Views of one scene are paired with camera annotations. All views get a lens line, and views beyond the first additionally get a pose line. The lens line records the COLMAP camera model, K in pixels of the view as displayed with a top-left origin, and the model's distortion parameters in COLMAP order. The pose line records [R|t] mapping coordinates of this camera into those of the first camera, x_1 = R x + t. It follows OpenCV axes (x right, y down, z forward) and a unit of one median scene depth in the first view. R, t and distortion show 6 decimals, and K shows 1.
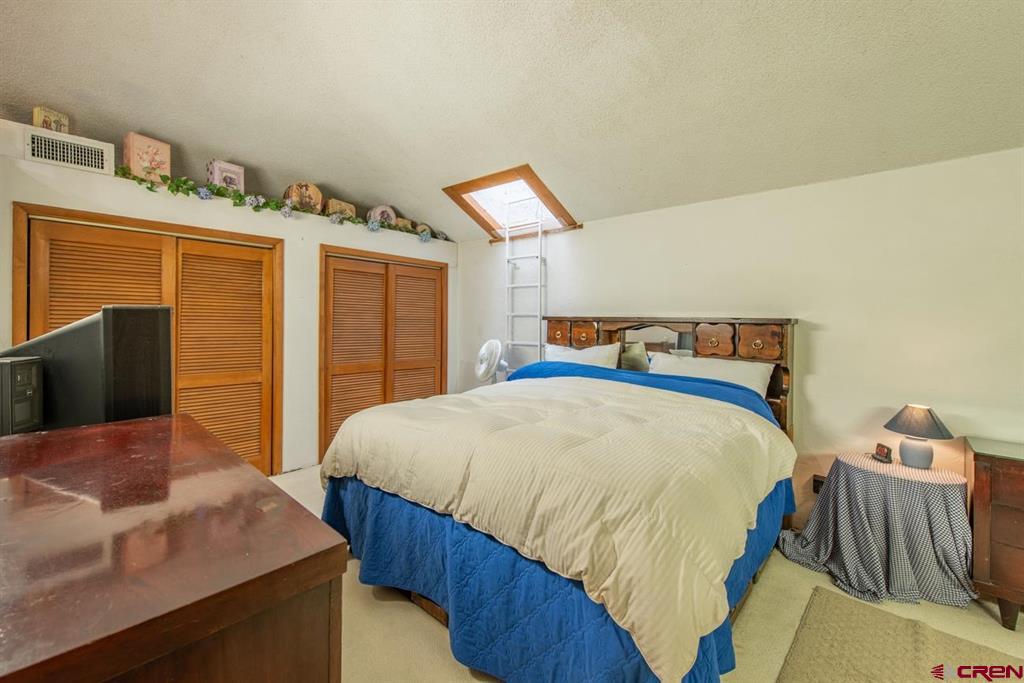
lens RADIAL K [[434.8, 0, 468.7], [0, 434.8, 316.7], [0, 0, 1]] dist [0.007380, -0.001977]
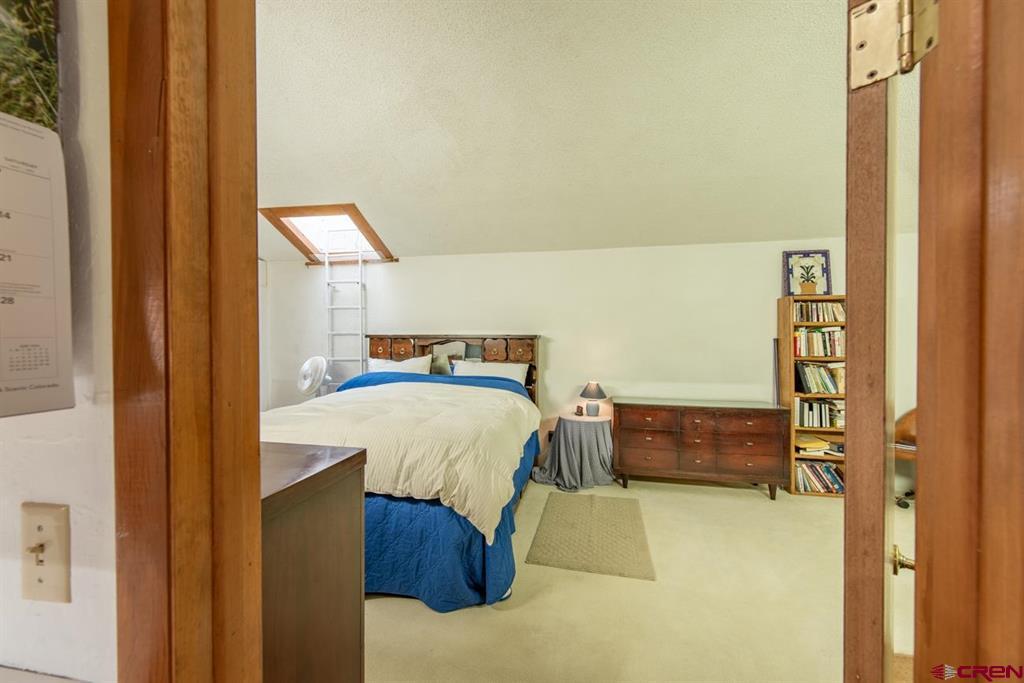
lens RADIAL K [[400.3, 0, 513.3], [0, 400.3, 339.2], [0, 0, 1]] dist [0.003853, -0.002259]
pose [[0.834274, -0.013255, 0.551190, -0.150054], [0.007056, 0.999886, 0.013365, -0.000495], [-0.551304, -0.007260, 0.834273, -0.183874]]
